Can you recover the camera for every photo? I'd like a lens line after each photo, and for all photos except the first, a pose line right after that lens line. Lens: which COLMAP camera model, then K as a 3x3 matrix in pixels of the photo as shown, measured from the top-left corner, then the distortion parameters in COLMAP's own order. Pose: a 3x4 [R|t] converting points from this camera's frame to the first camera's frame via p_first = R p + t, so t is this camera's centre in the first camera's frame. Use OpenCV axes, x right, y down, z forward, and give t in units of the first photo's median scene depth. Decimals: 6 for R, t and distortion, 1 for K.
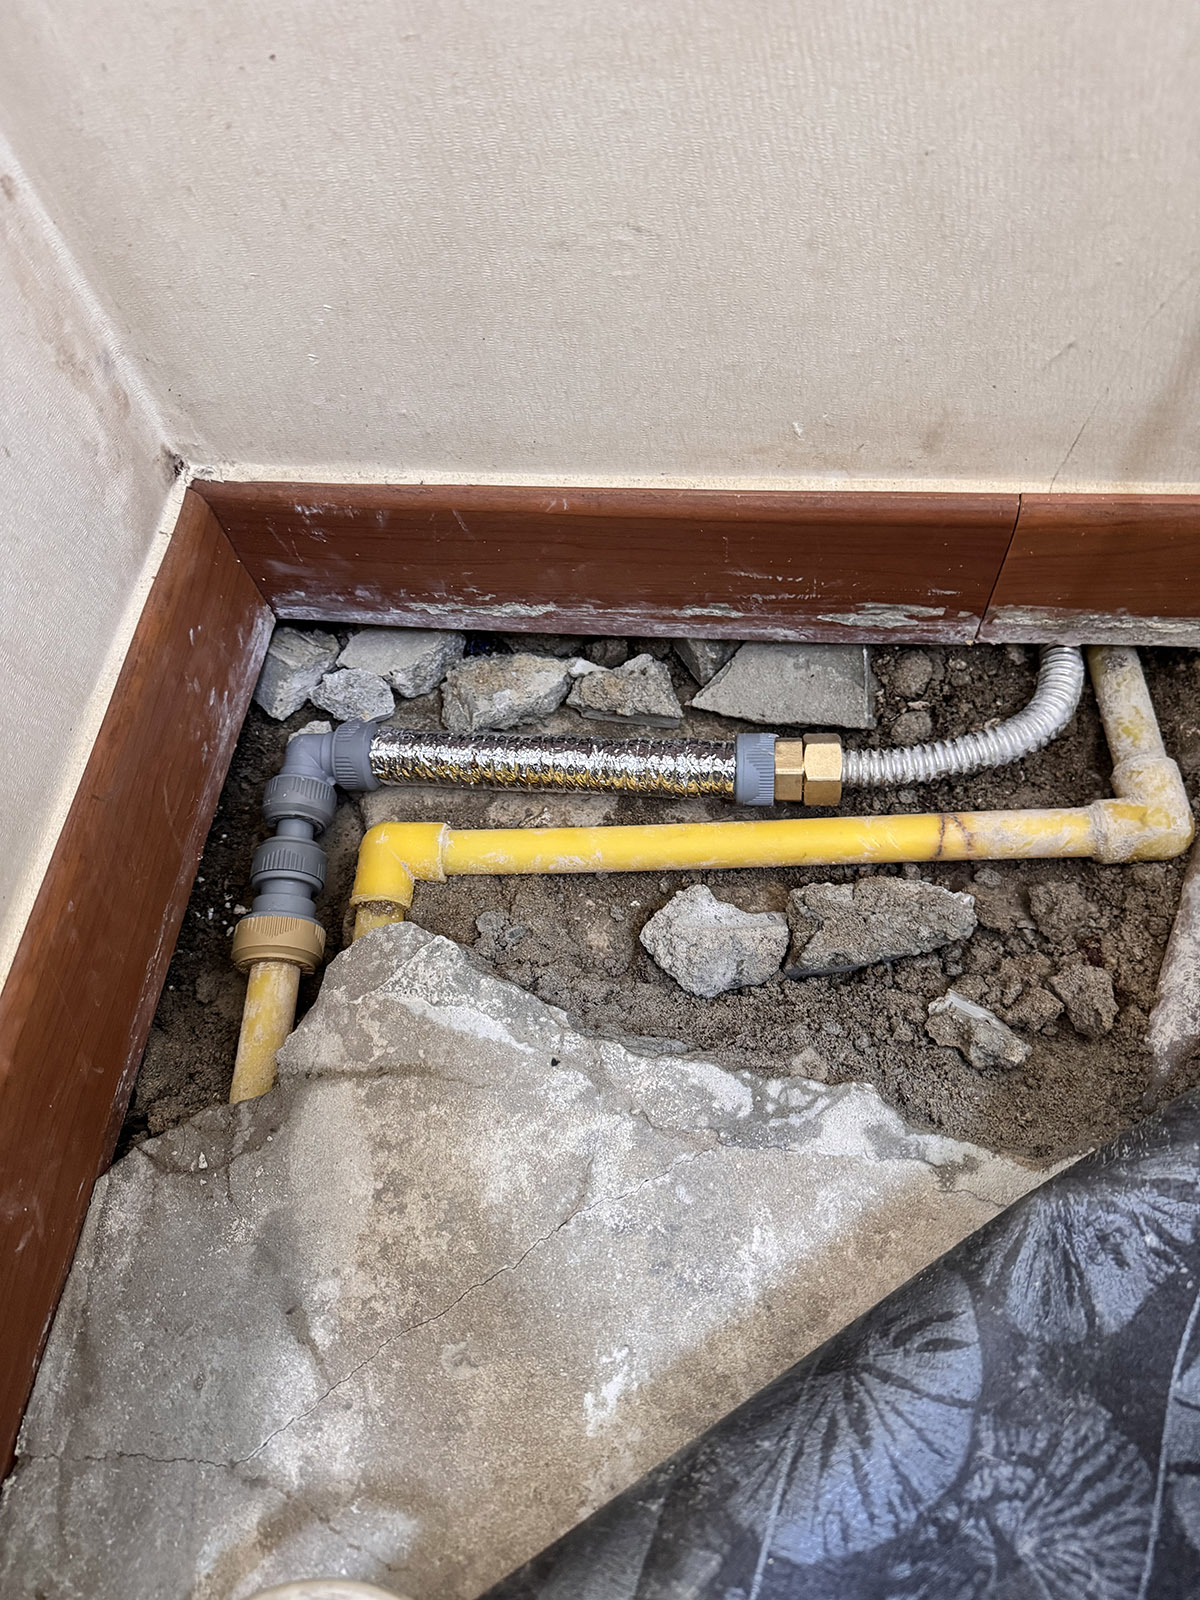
lens RADIAL K [[1169.2, 0, 600.0], [0, 1169.2, 800.0], [0, 0, 1]] dist [0.073340, -0.147288]
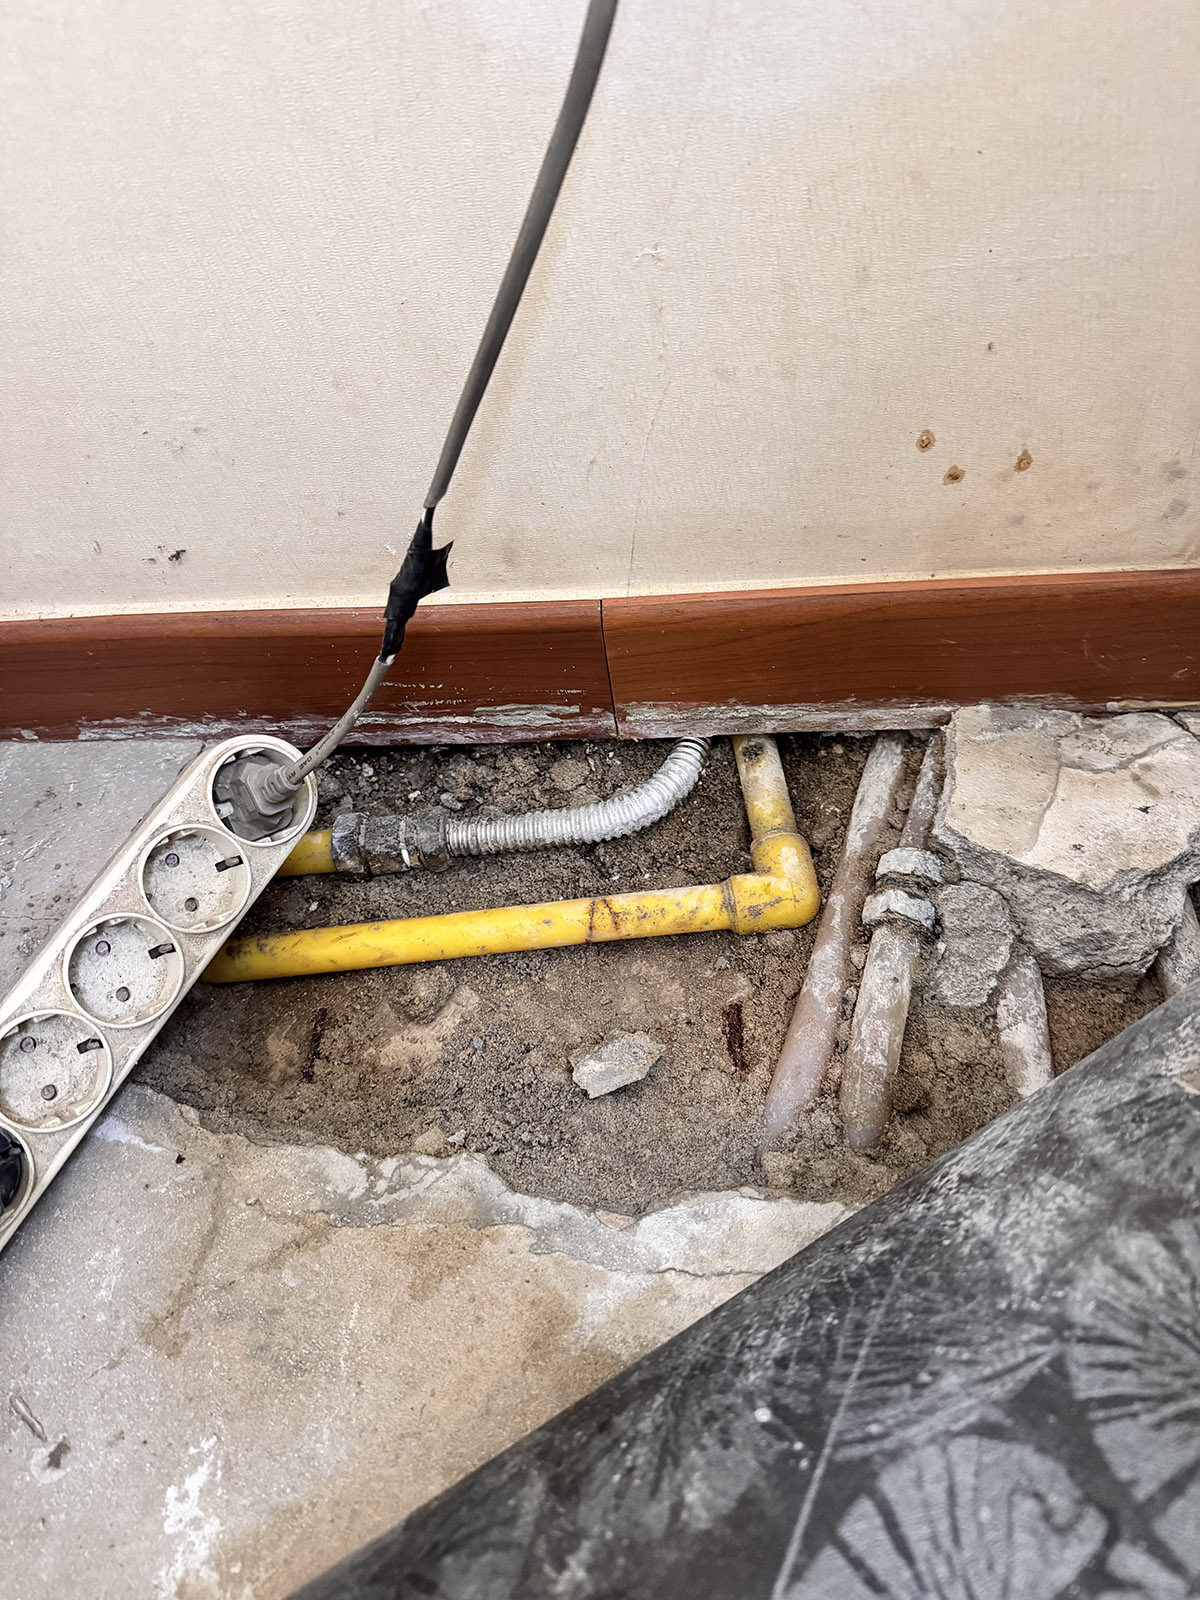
lens RADIAL K [[1160.1, 0, 596.0], [0, 1160.1, 794.1], [0, 0, 1]] dist [0.087305, -0.133624]
pose [[0.997499, -0.057992, 0.040410, 0.301676], [0.062664, 0.990047, -0.126016, 0.061665], [-0.032700, 0.128233, 0.991205, -0.063496]]
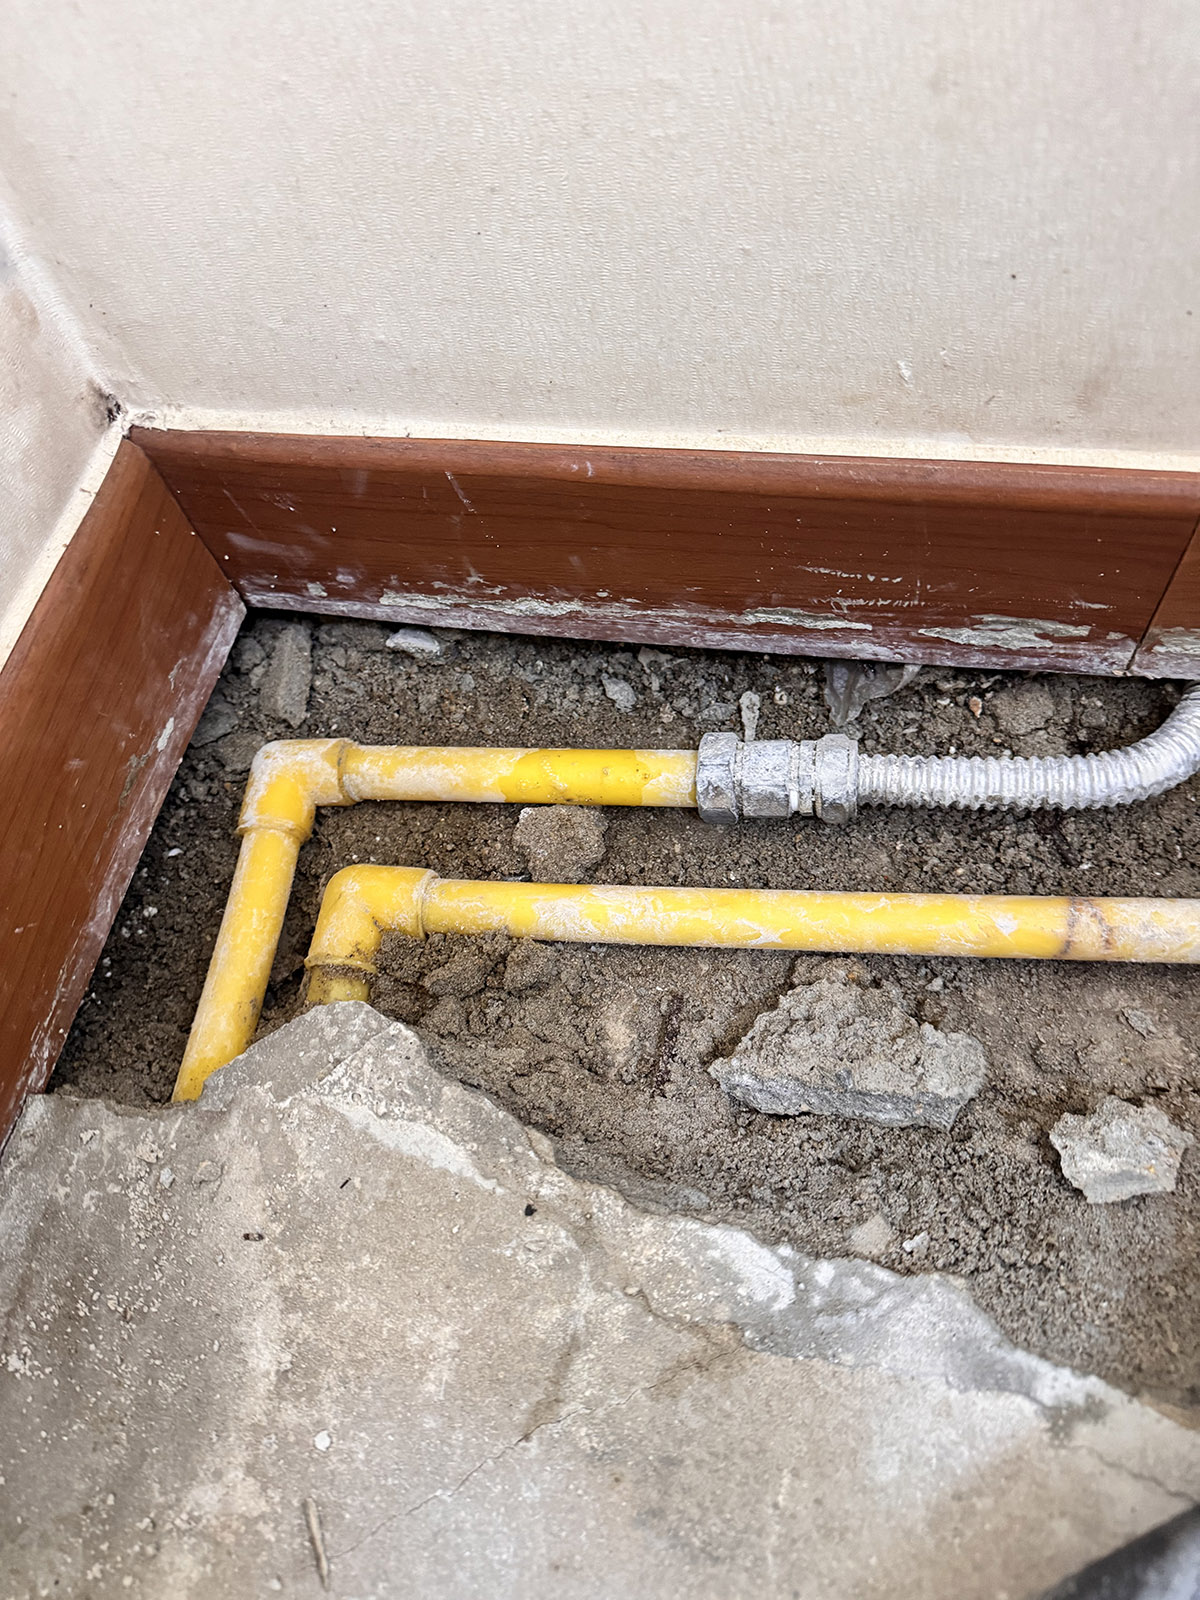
lens RADIAL K [[1180.7, 0, 600.6], [0, 1180.7, 811.9], [0, 0, 1]] dist [-0.005742, -0.009960]
pose [[0.996035, 0.053689, -0.070930, 0.046194], [-0.054106, 0.998527, -0.003961, -0.028654], [0.070613, 0.007783, 0.997473, 0.256204]]
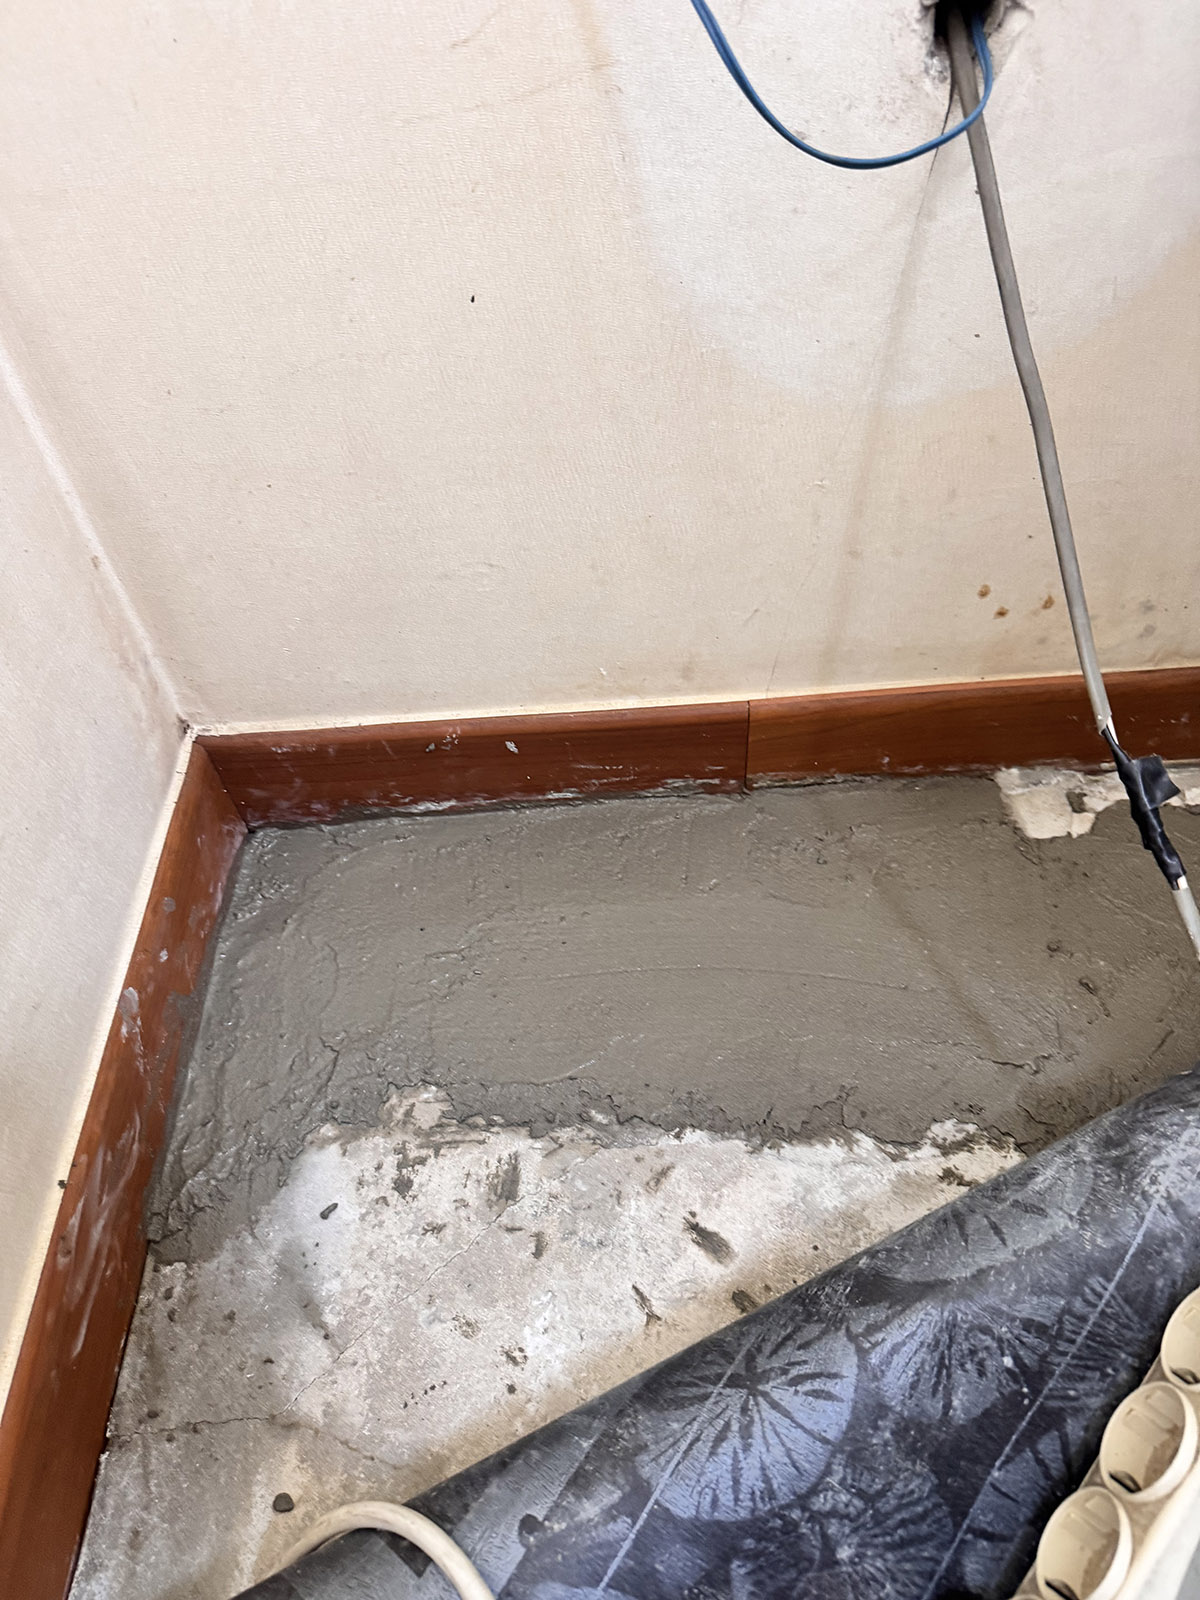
lens RADIAL K [[1138.5, 0, 596.6], [0, 1138.5, 793.6], [0, 0, 1]] dist [0.147224, -0.255554]
pose [[0.990877, -0.086187, 0.103605, -0.013588], [0.105857, 0.973533, -0.202554, 0.151317], [-0.083405, 0.211673, 0.973775, -0.449587]]
